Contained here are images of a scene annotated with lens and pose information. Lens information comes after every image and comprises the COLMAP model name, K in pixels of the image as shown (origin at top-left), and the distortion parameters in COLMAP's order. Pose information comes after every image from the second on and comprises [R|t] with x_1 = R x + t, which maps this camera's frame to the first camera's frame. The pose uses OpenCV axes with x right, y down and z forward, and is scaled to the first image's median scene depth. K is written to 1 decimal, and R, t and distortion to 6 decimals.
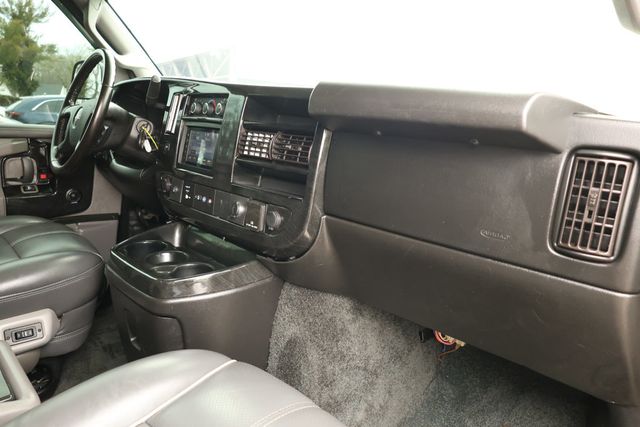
lens RADIAL K [[447.7, 0, 332.6], [0, 447.7, 209.0], [0, 0, 1]] dist [-0.031682, -0.002401]
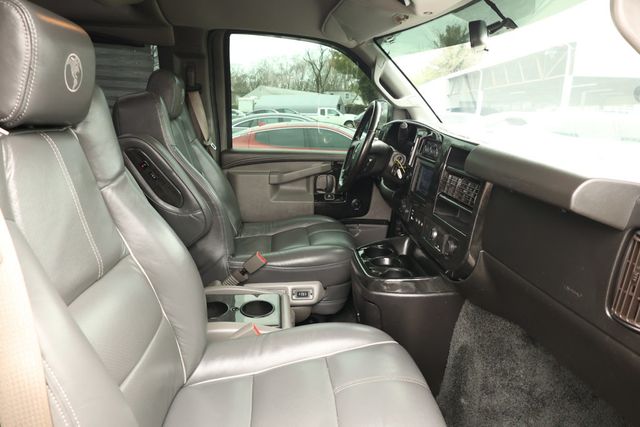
lens RADIAL K [[452.7, 0, 320.0], [0, 452.7, 213.5], [0, 0, 1]] dist [-0.006918, -0.005443]
pose [[0.756765, 0.107481, -0.644790, 0.327147], [-0.107460, 0.993425, 0.039474, -0.064921], [0.644794, 0.039417, 0.763340, -0.183555]]
